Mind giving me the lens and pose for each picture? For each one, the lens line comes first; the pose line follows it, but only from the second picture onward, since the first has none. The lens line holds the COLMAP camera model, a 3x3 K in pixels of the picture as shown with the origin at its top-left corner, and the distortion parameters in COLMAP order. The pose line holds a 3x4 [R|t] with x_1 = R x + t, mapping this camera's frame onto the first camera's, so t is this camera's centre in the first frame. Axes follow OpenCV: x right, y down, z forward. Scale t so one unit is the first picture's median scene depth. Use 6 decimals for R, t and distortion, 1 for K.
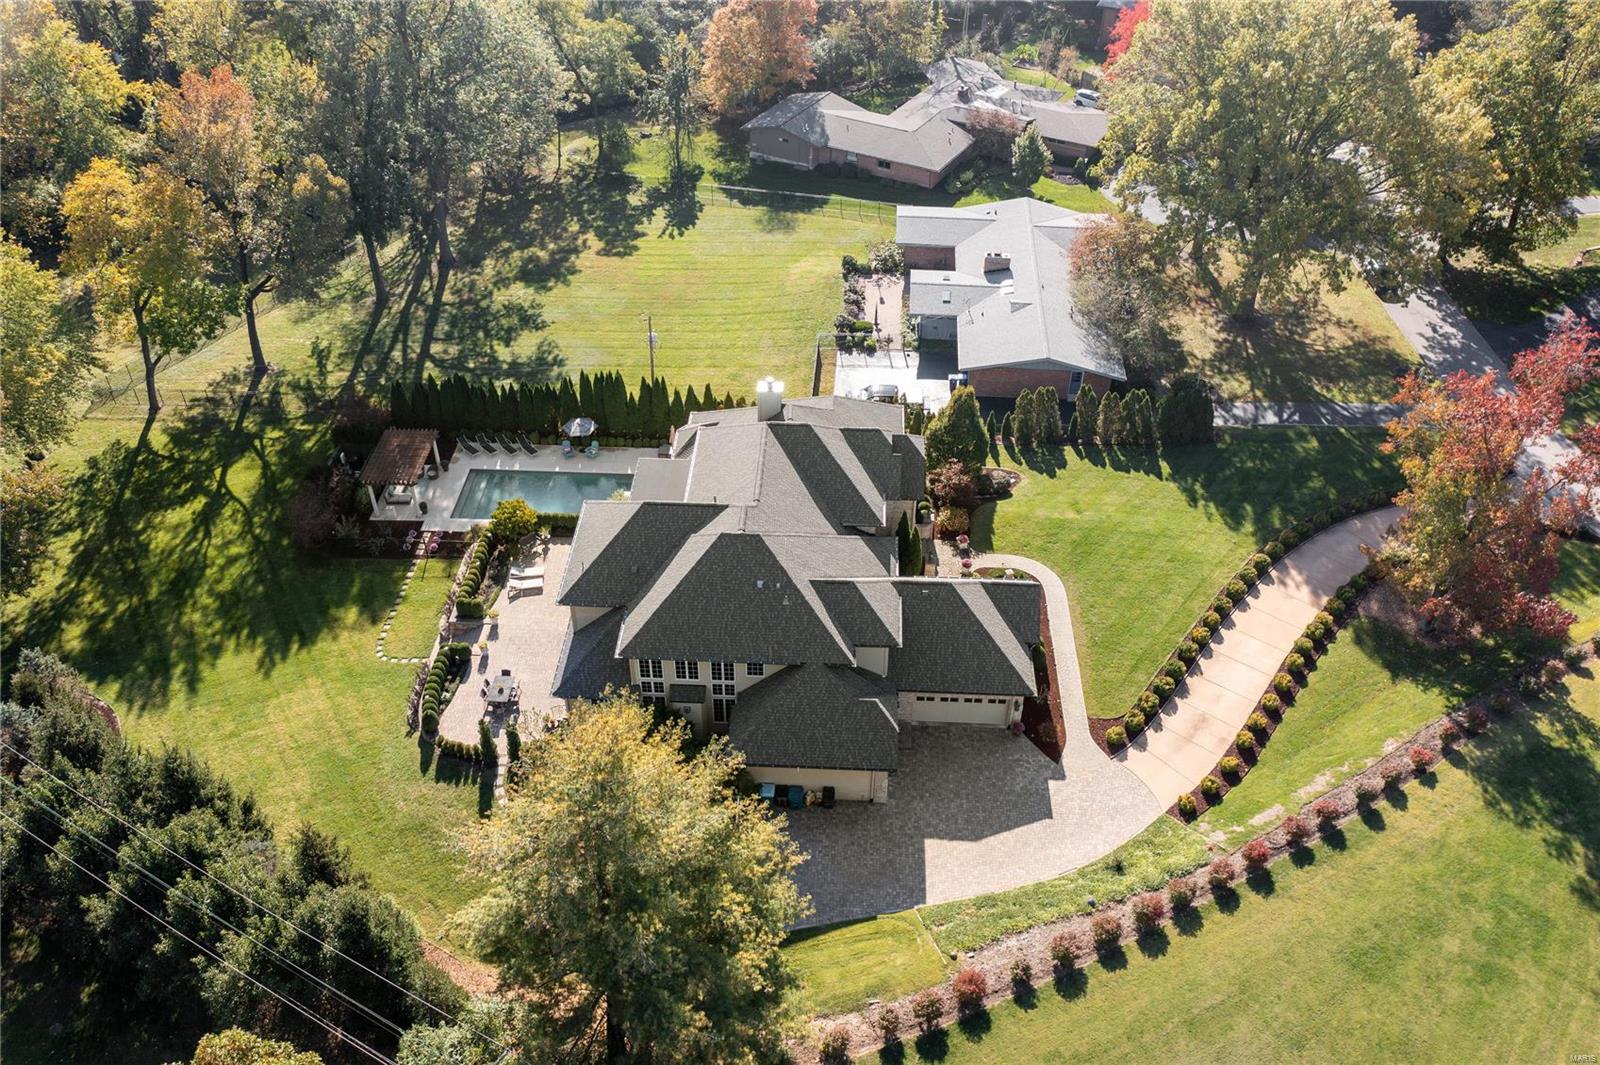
lens RADIAL K [[1266.4, 0, 800.0], [0, 1266.4, 532.5], [0, 0, 1]] dist [-0.010192, 0.006995]
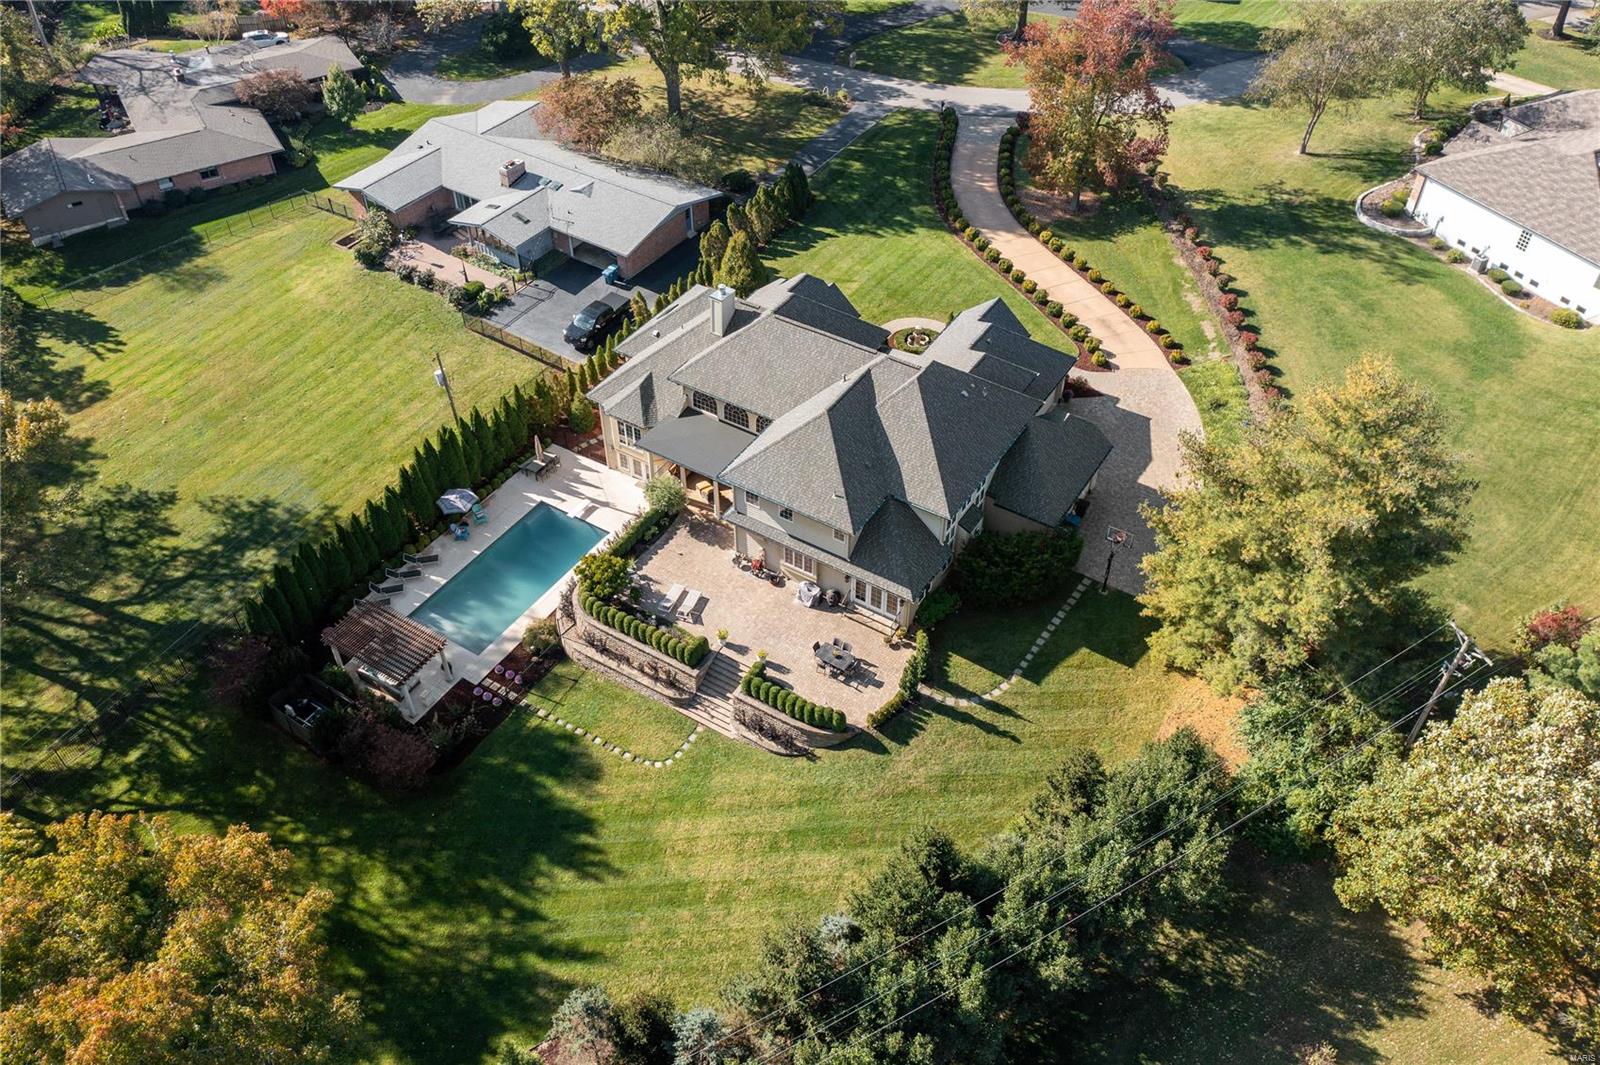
lens RADIAL K [[1278.3, 0, 797.3], [0, 1278.3, 522.3], [0, 0, 1]] dist [-0.010079, 0.007999]
pose [[0.495102, -0.595333, 0.632814, -0.637469], [0.557765, 0.776233, 0.293873, -0.204749], [-0.666163, 0.207464, 0.716370, 0.232455]]
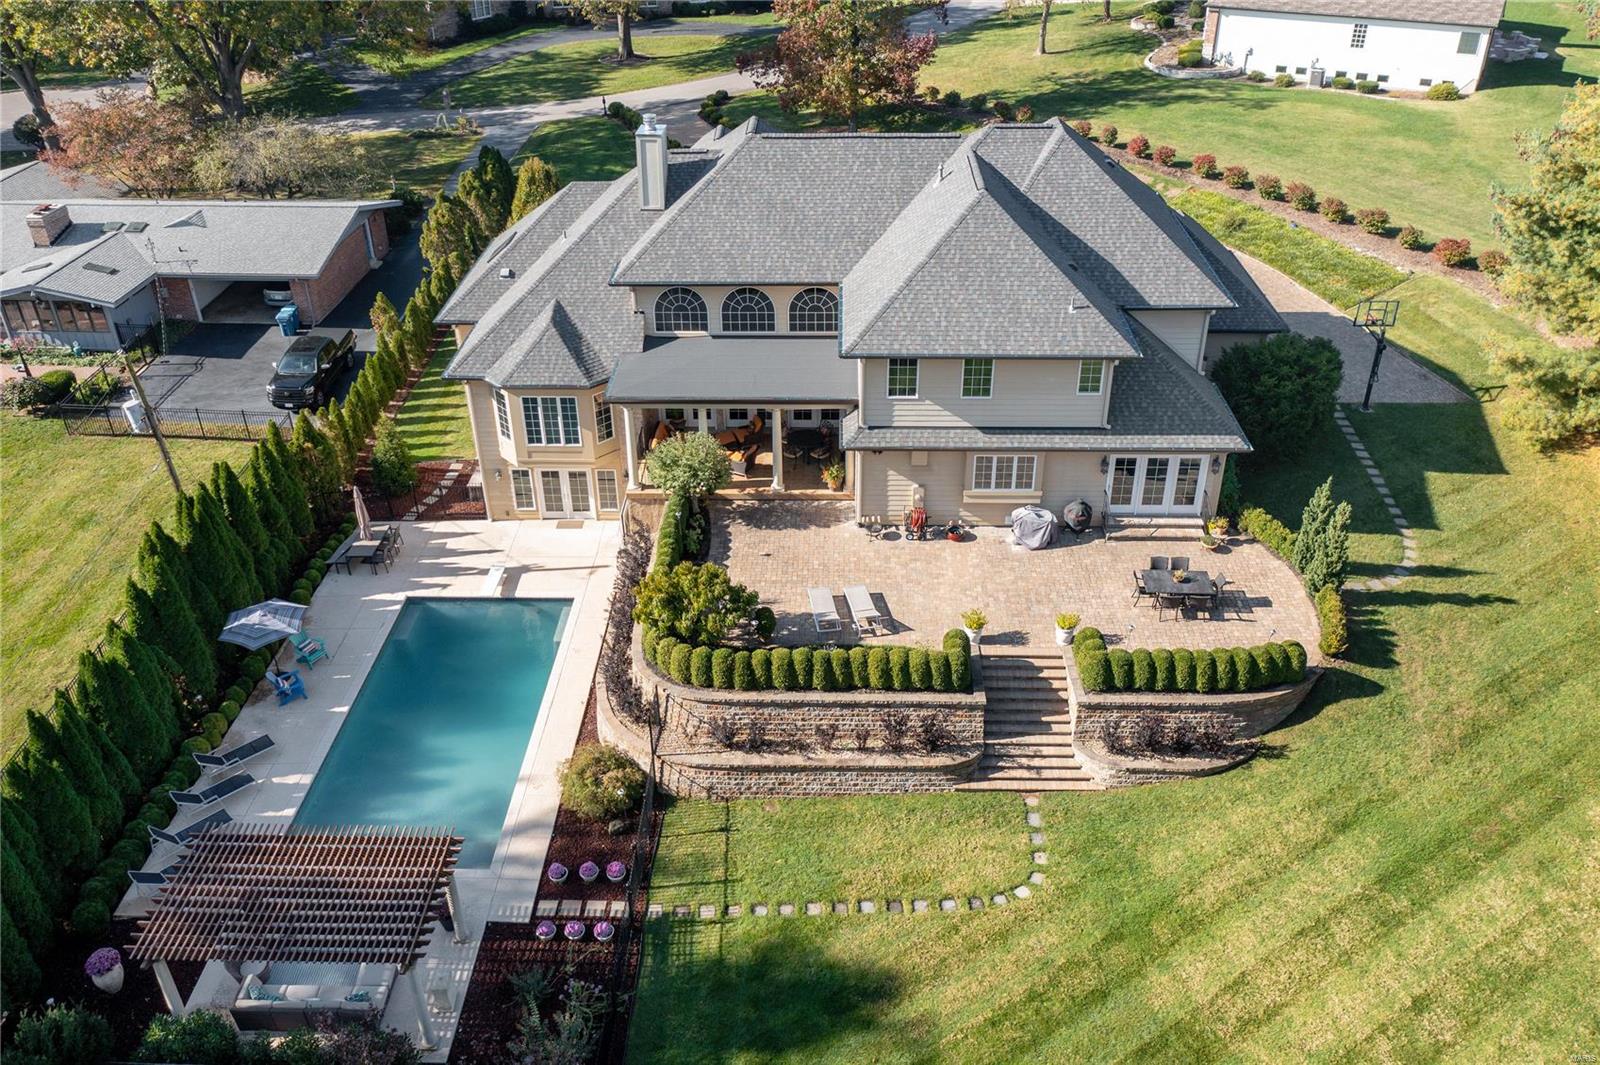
lens RADIAL K [[1278.3, 0, 797.3], [0, 1278.3, 522.3], [0, 0, 1]] dist [-0.010079, 0.007999]
pose [[-0.014732, -0.522830, 0.852310, -0.530587], [0.649257, 0.643258, 0.405814, -0.165860], [-0.760427, 0.559346, 0.329974, 0.732711]]
